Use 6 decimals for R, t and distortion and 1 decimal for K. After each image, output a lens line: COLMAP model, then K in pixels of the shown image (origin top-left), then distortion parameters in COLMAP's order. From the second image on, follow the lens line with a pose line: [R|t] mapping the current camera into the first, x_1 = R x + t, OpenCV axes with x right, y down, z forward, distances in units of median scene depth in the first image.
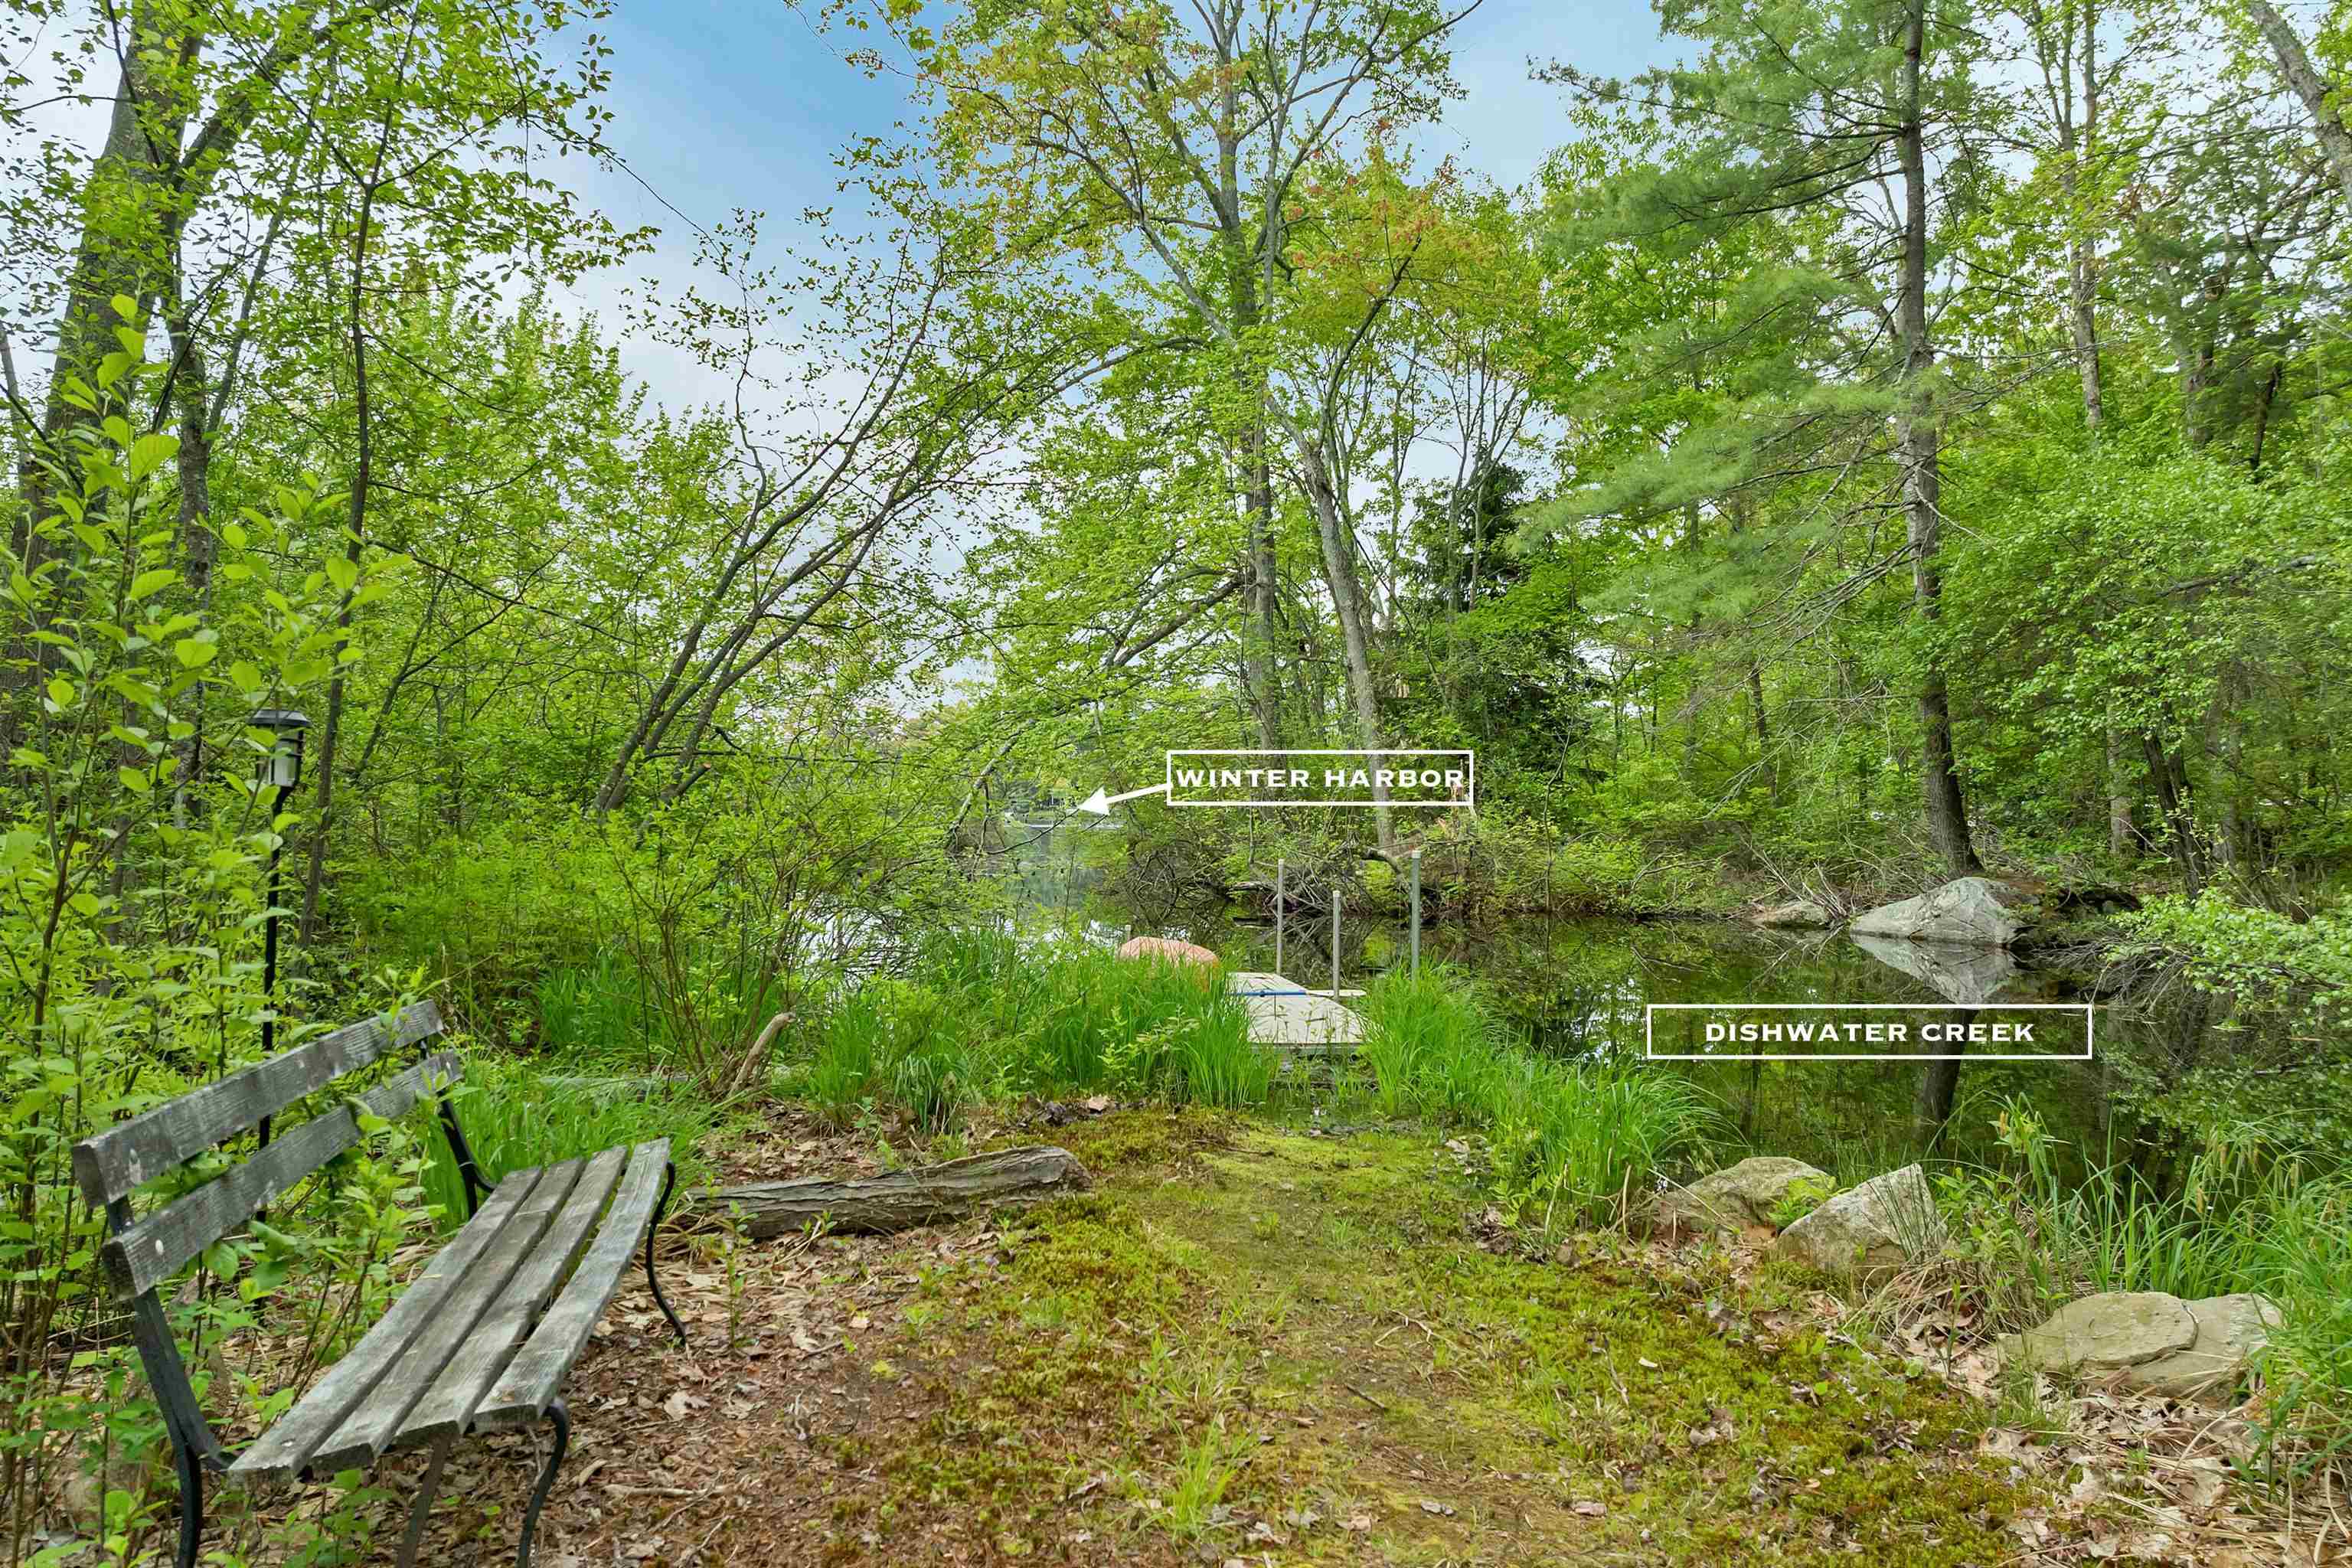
lens RADIAL K [[1707.7, 0, 1178.2], [0, 1707.7, 788.5], [0, 0, 1]] dist [-0.006458, -0.001622]
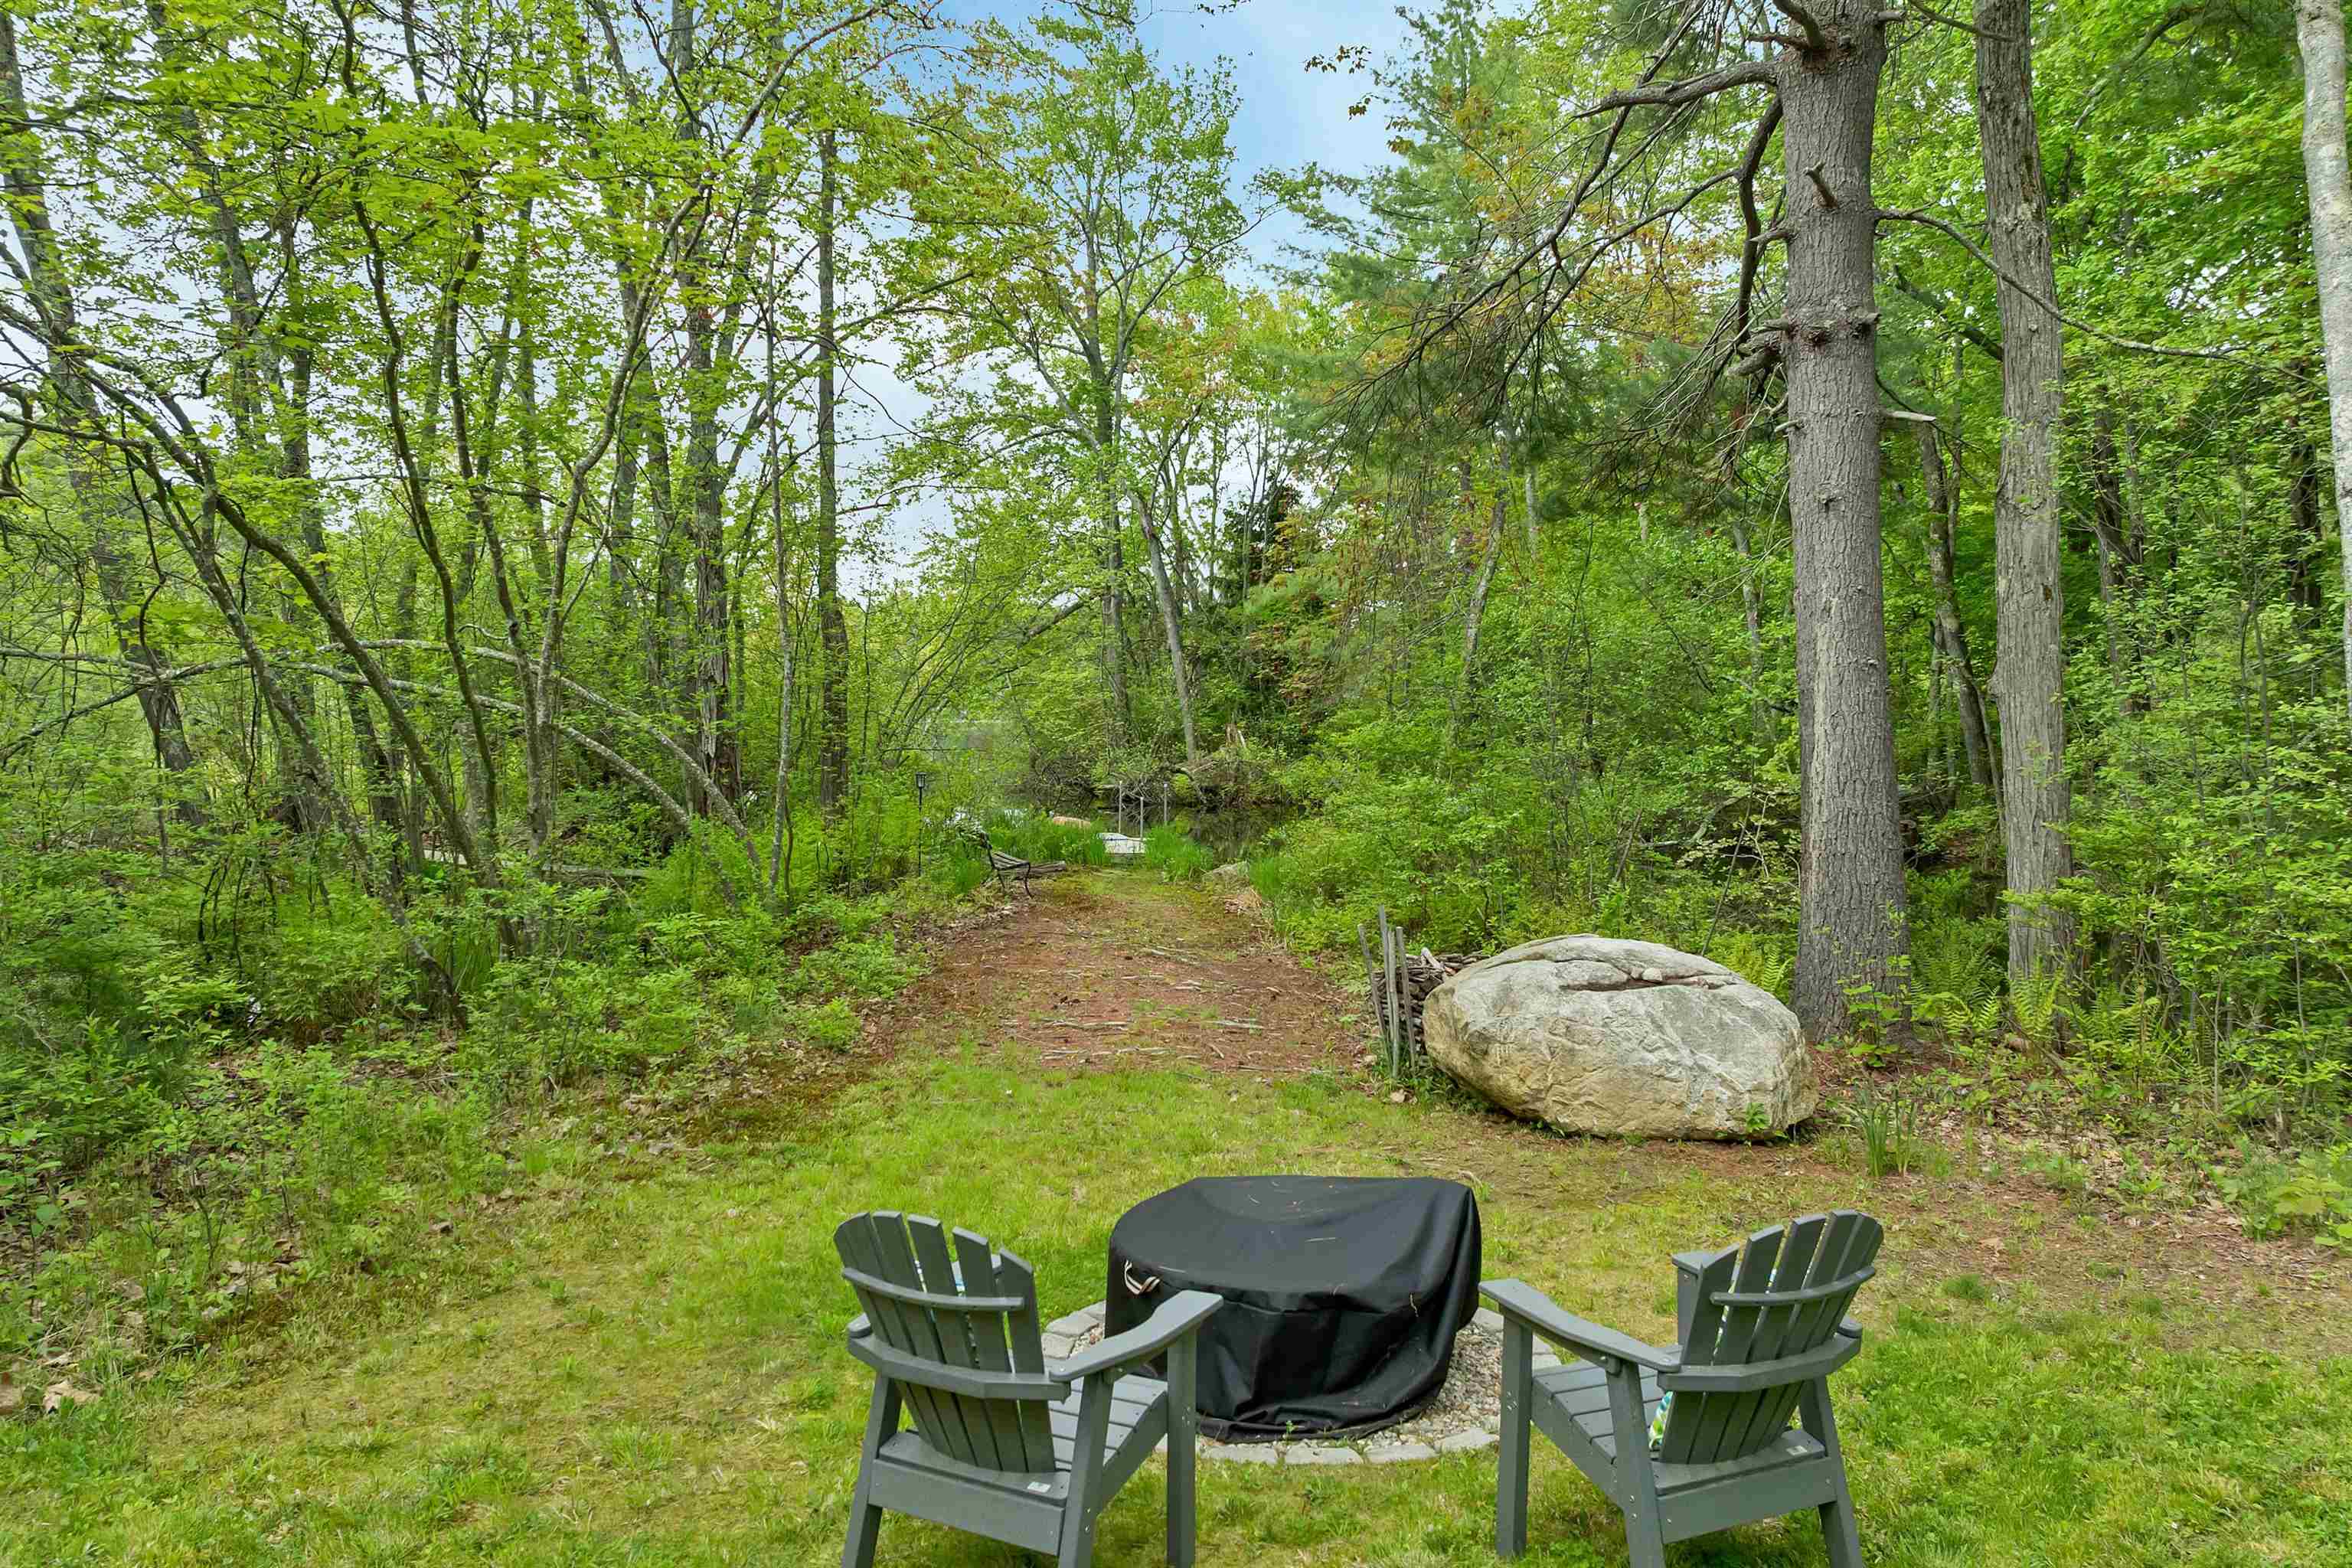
lens RADIAL K [[1707.7, 0, 1173.8], [0, 1707.7, 786.3], [0, 0, 1]] dist [-0.006458, -0.001622]
pose [[0.996836, -0.004858, 0.079341, -0.019898], [-0.000122, 0.998036, 0.062641, -0.038829], [-0.079489, -0.062452, 0.994877, -0.531344]]
